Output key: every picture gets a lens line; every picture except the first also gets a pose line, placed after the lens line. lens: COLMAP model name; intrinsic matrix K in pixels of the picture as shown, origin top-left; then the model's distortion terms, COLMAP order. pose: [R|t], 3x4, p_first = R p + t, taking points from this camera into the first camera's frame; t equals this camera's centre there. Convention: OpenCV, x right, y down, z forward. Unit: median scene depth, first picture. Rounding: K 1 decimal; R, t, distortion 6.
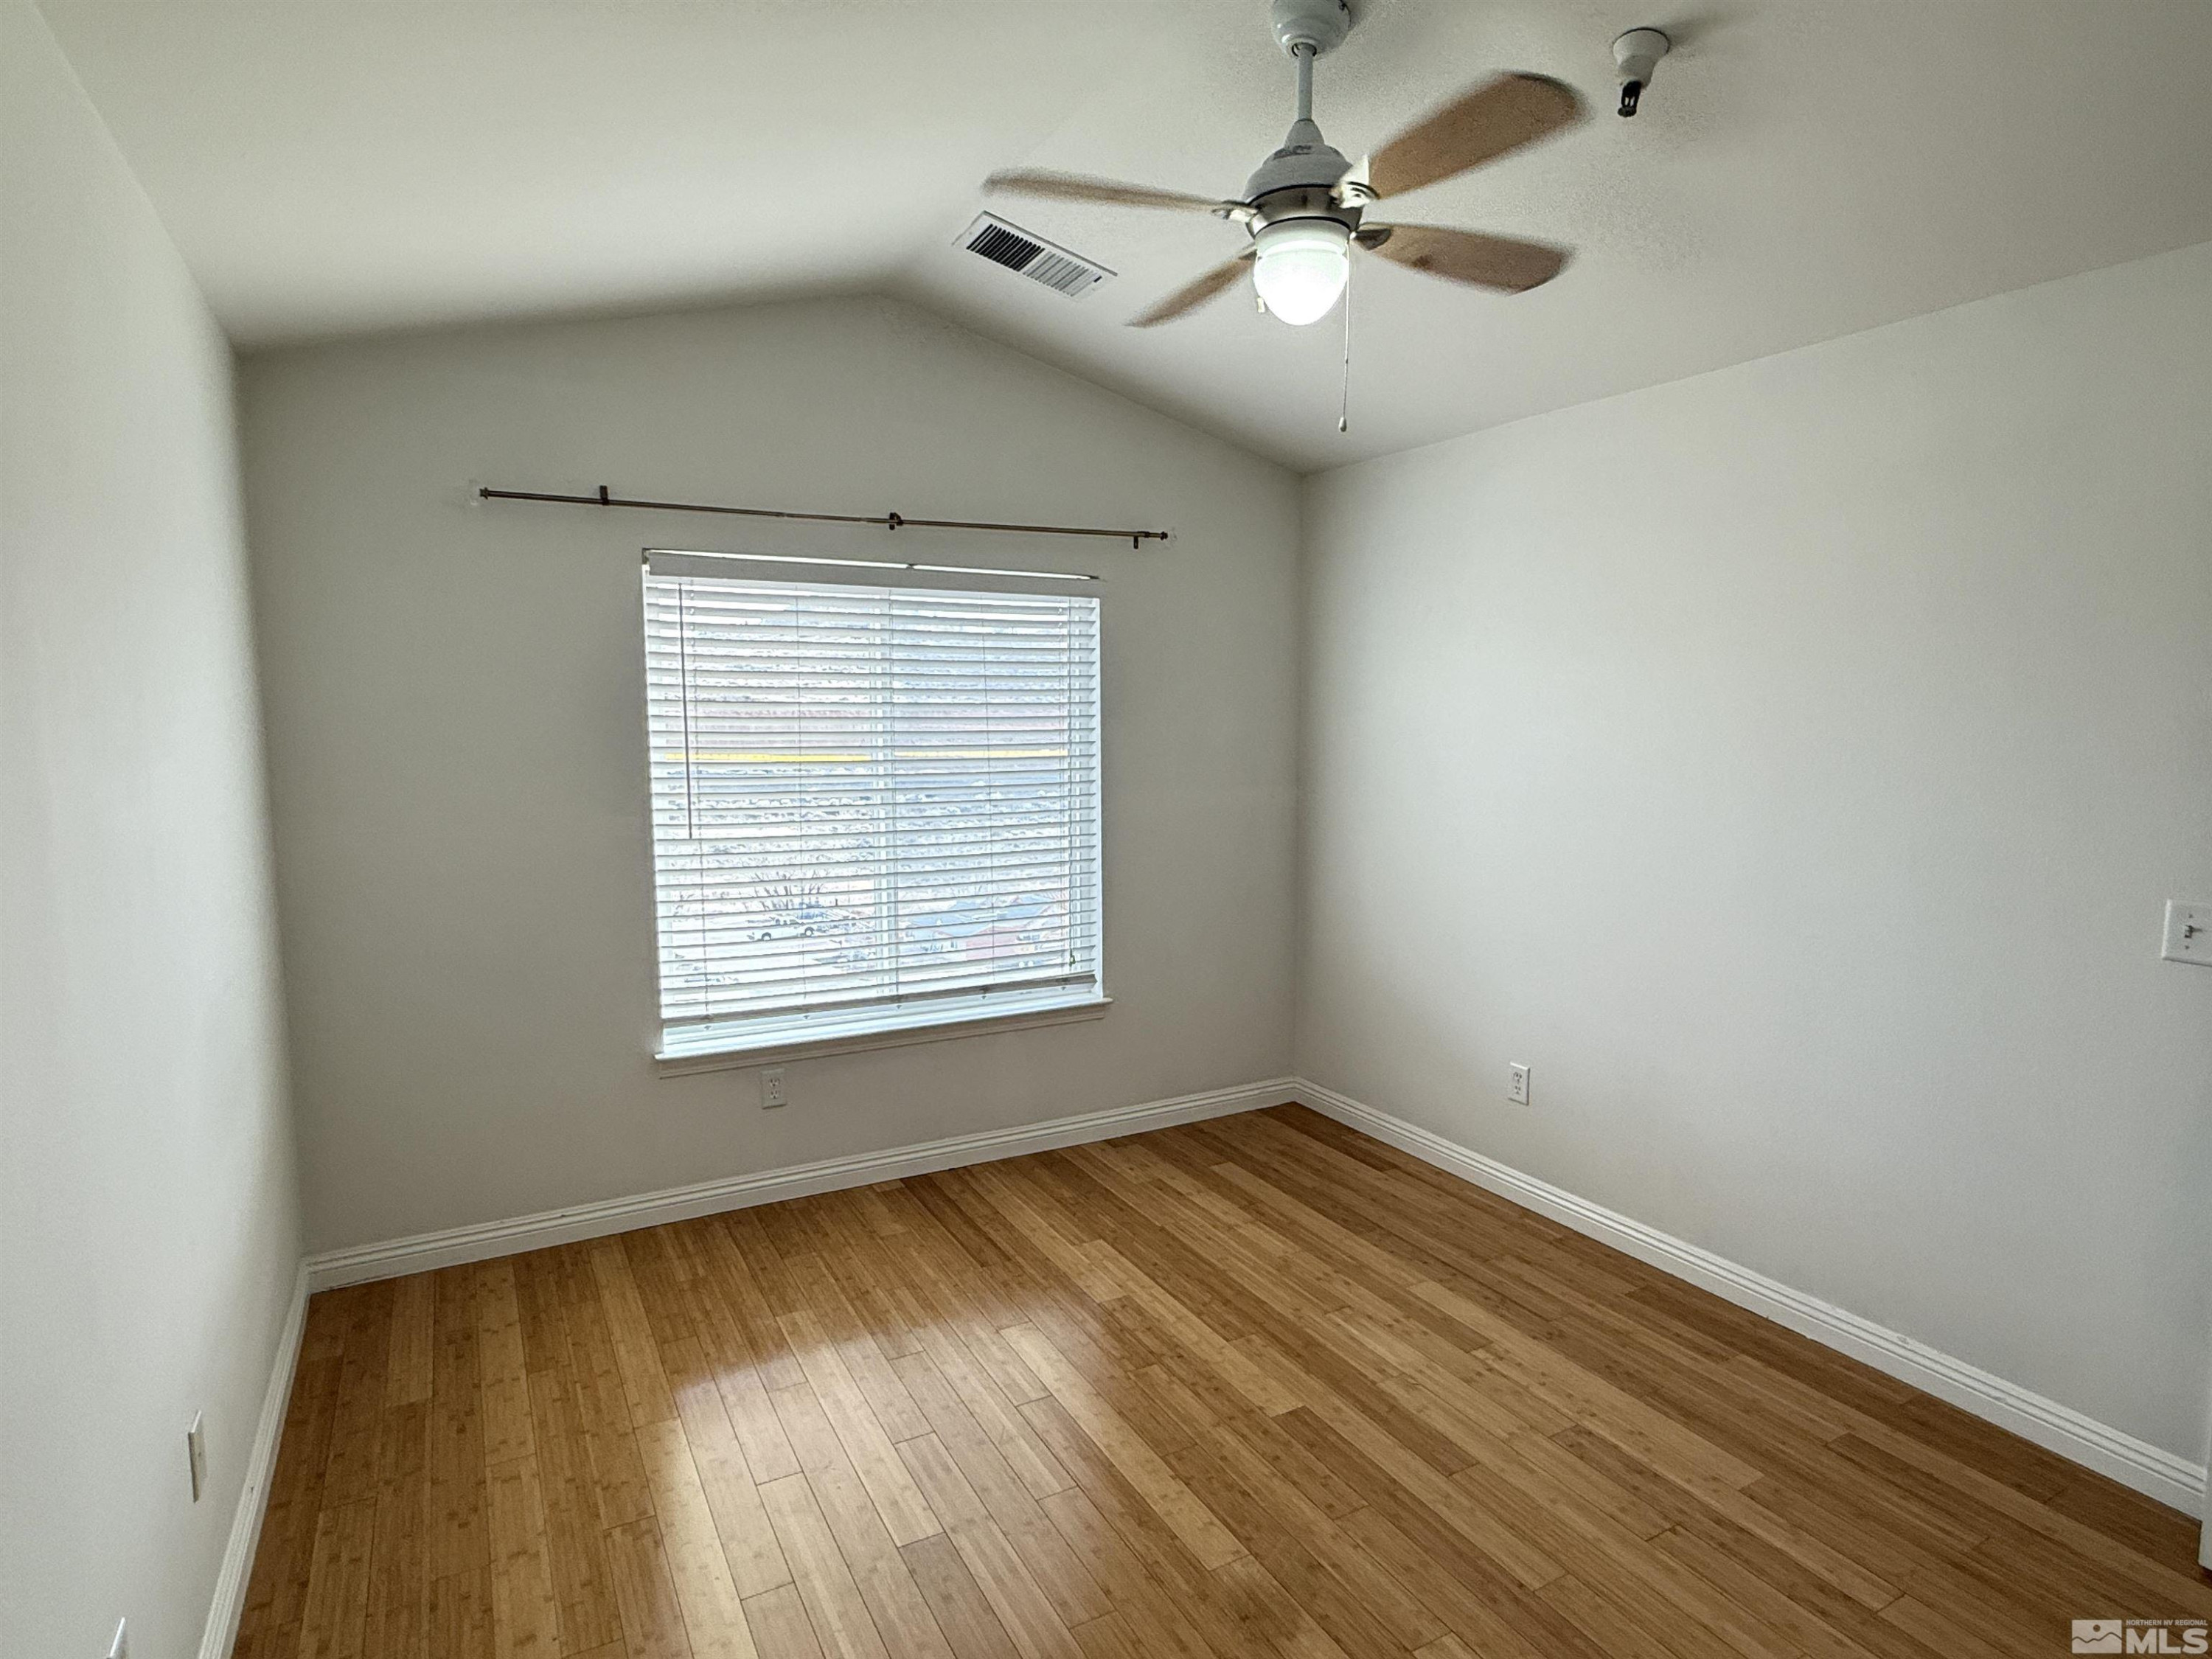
lens RADIAL K [[1204.5, 0, 1104.4], [0, 1204.5, 822.5], [0, 0, 1]] dist [-0.001998, -0.000259]
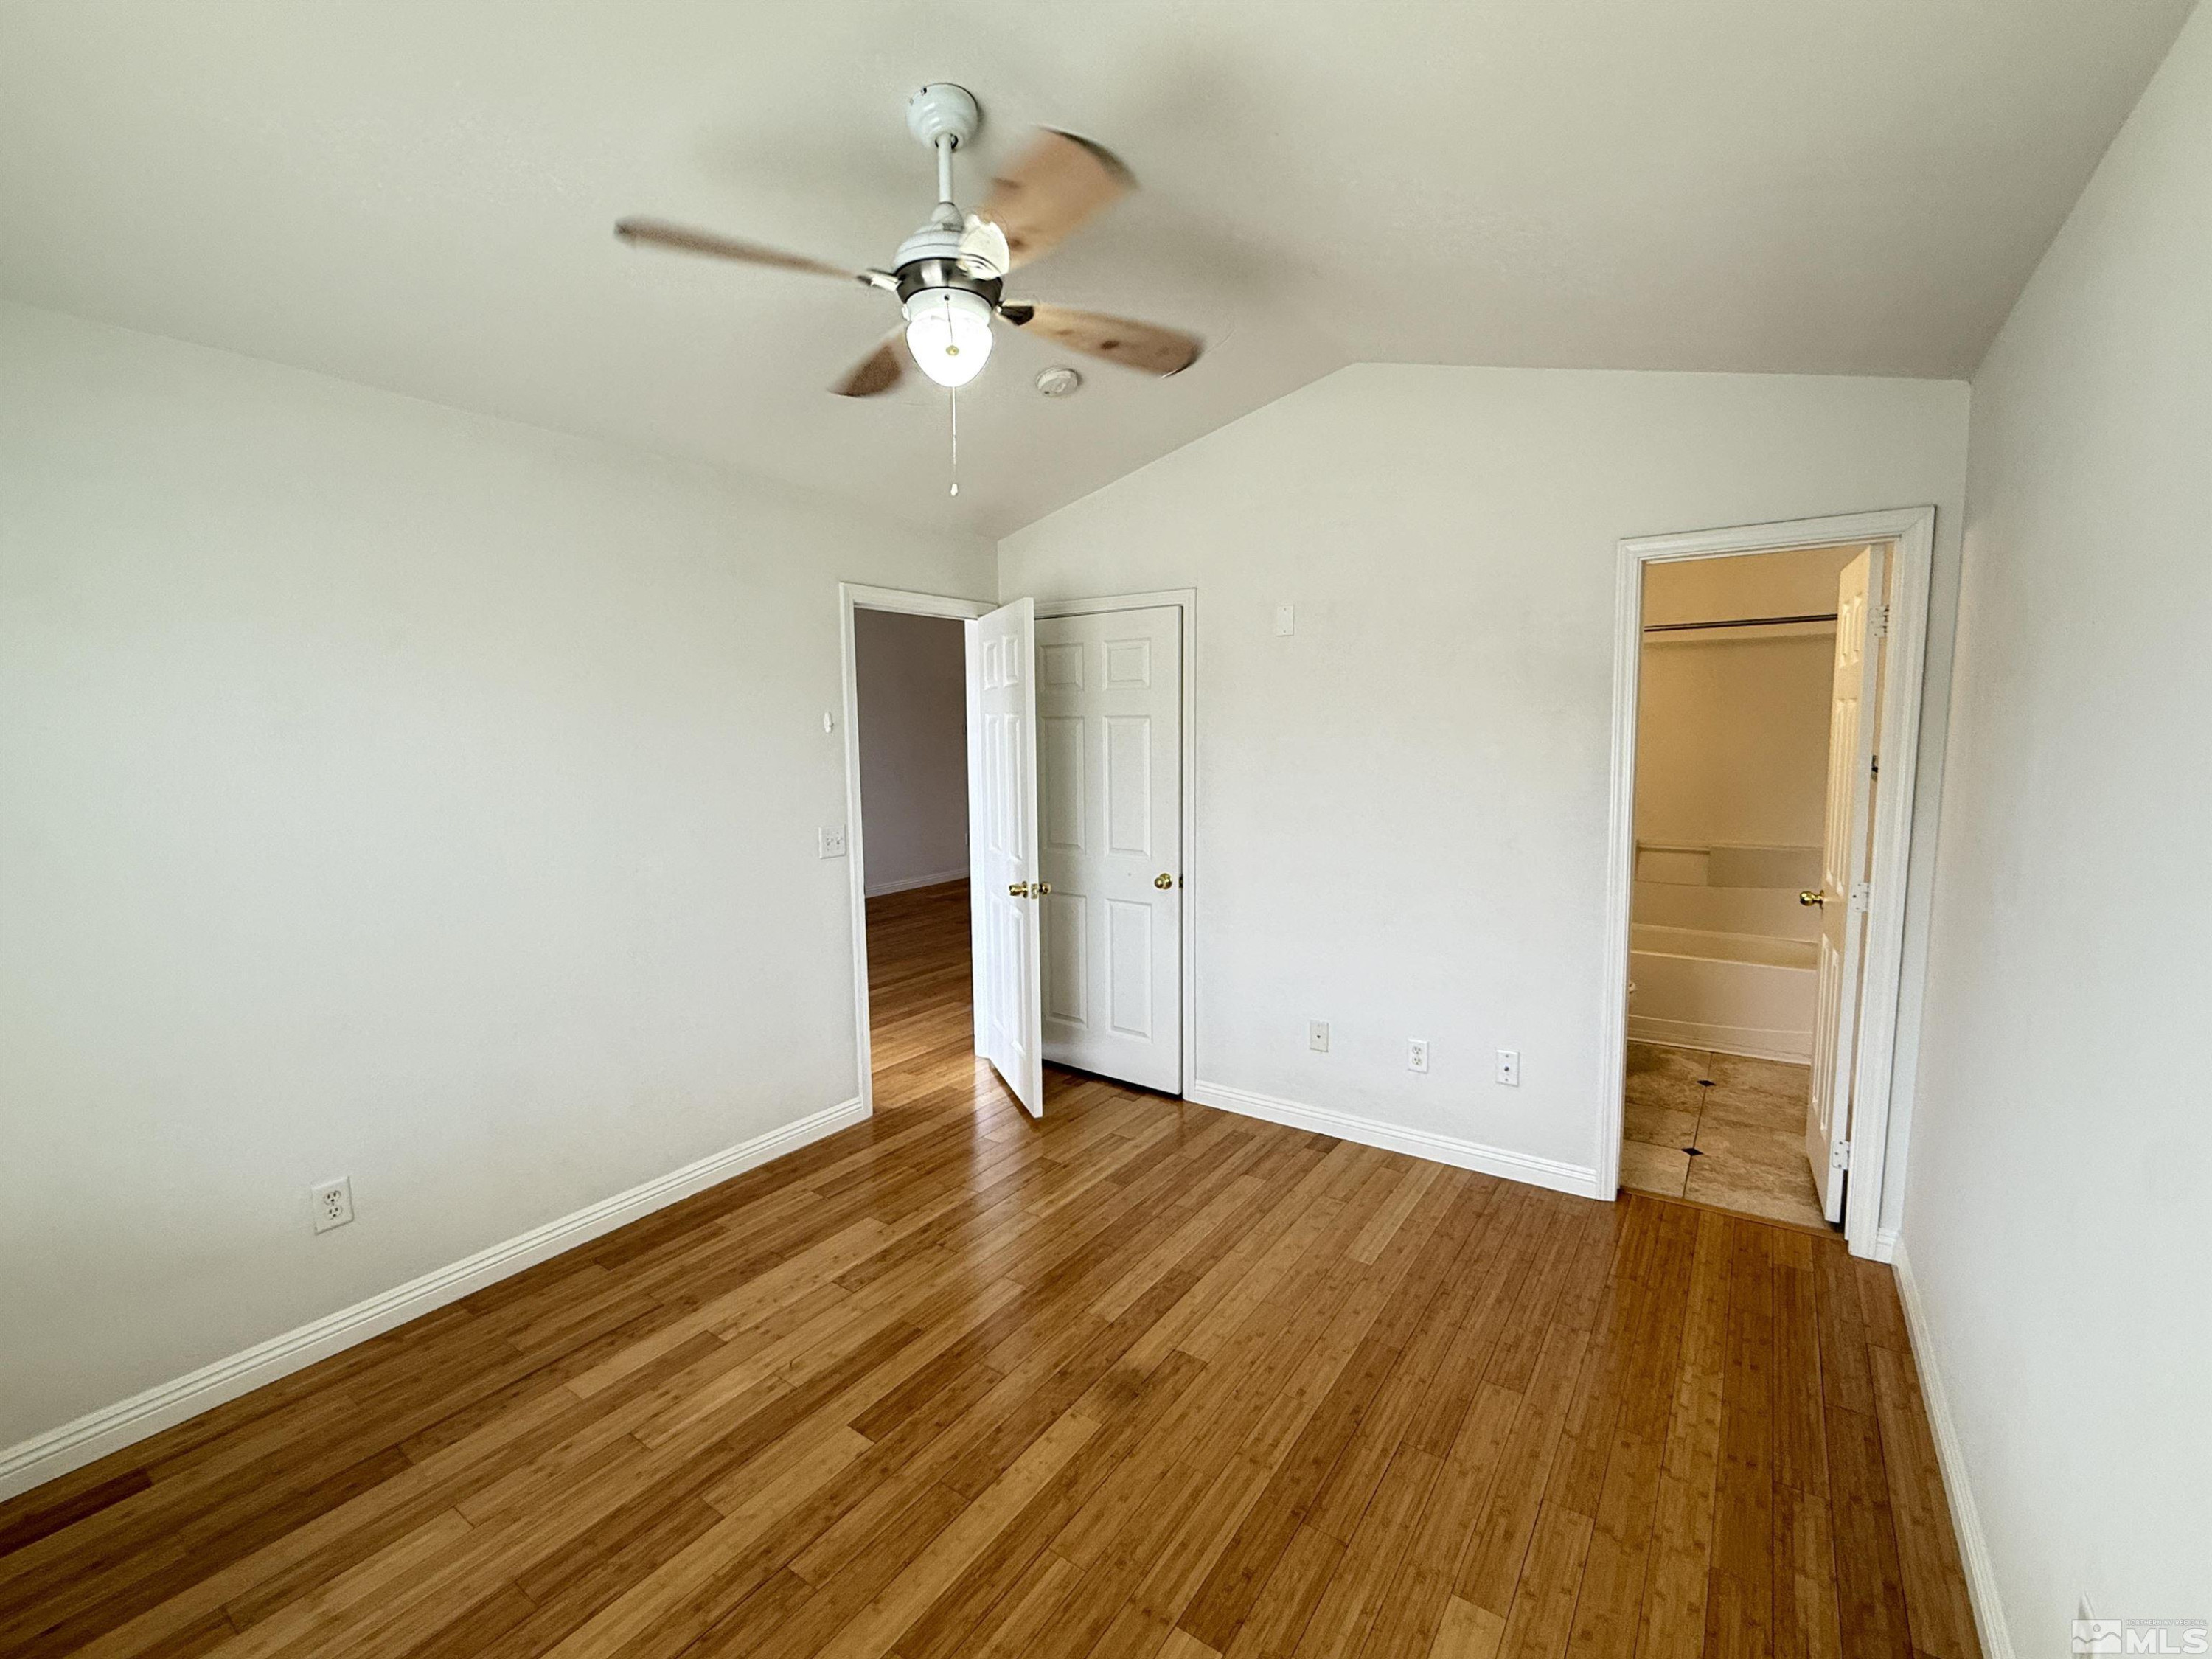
lens RADIAL K [[944.5, 0, 1113.4], [0, 944.5, 822.5], [0, 0, 1]] dist [-0.001468, -0.000306]
pose [[-0.451268, -0.085823, 0.888252, -0.469418], [0.095880, 0.984940, 0.143876, -0.082136], [-0.887223, 0.150092, -0.436243, 0.851009]]
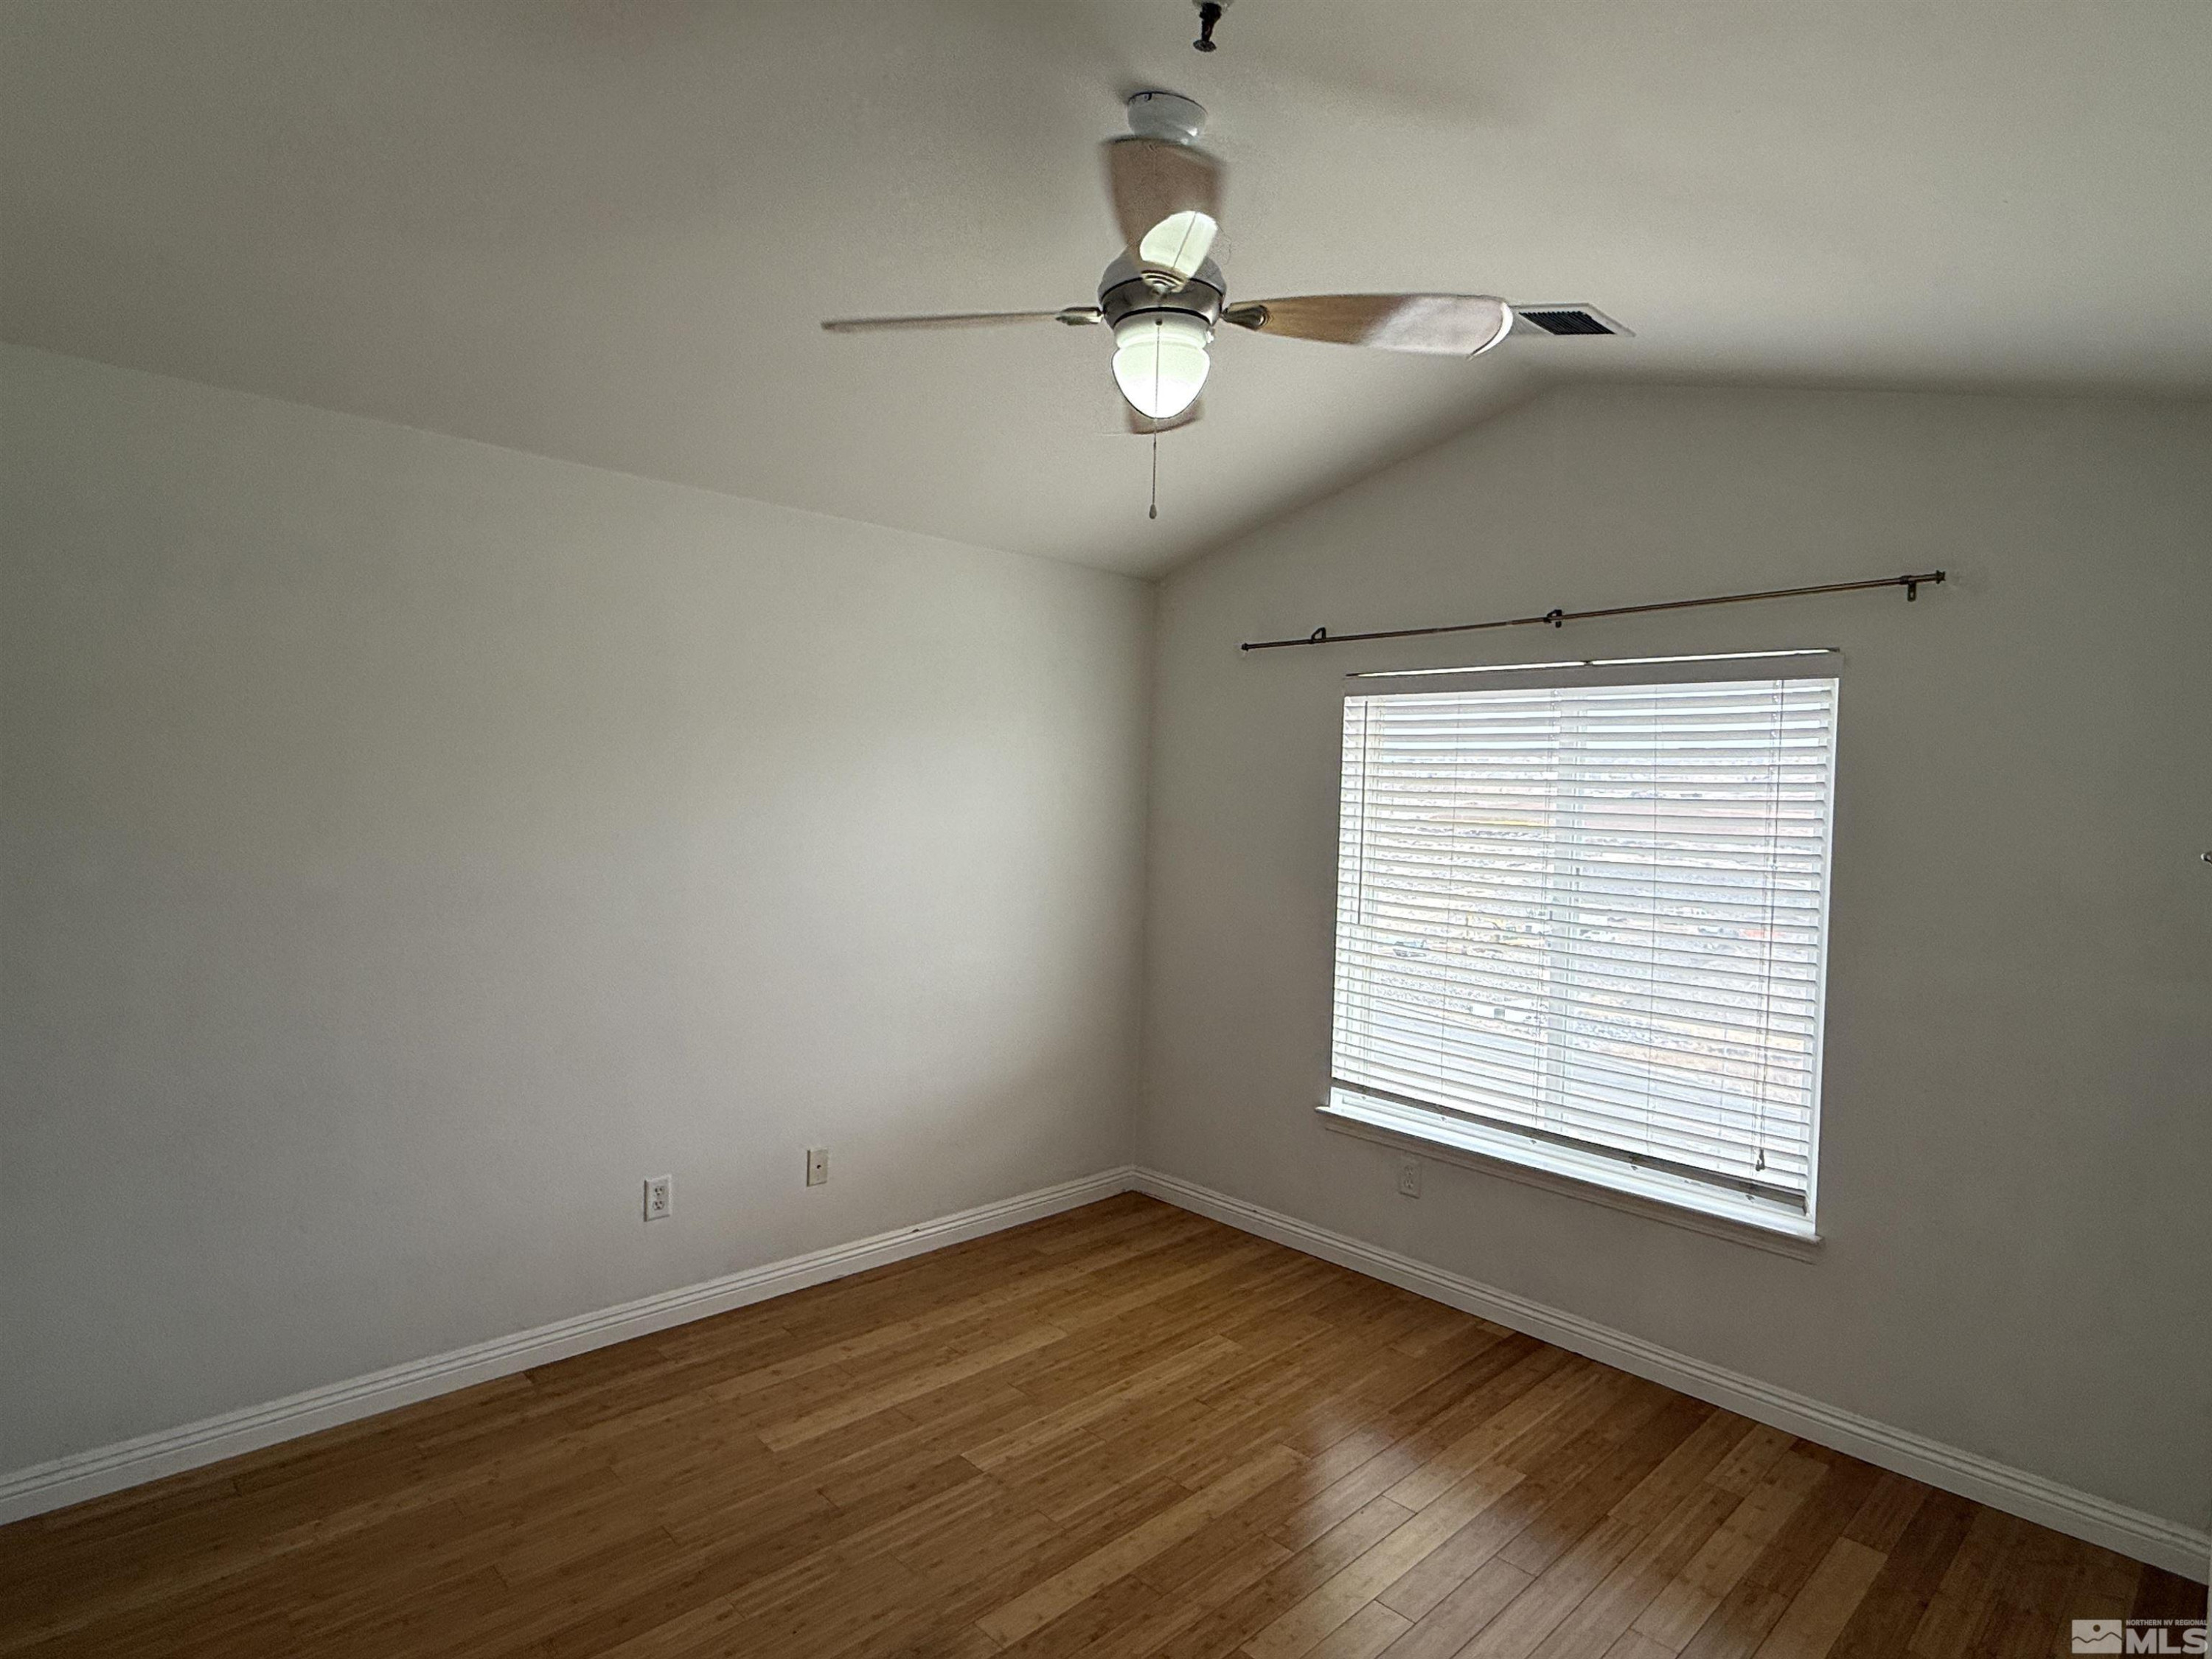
lens RADIAL K [[1204.5, 0, 1104.4], [0, 1204.5, 822.5], [0, 0, 1]] dist [-0.001998, -0.000259]
pose [[0.258942, 0.033586, -0.965309, 0.711693], [-0.124349, 0.992238, 0.001167, -0.055188], [0.957855, 0.119733, 0.261108, 0.483960]]
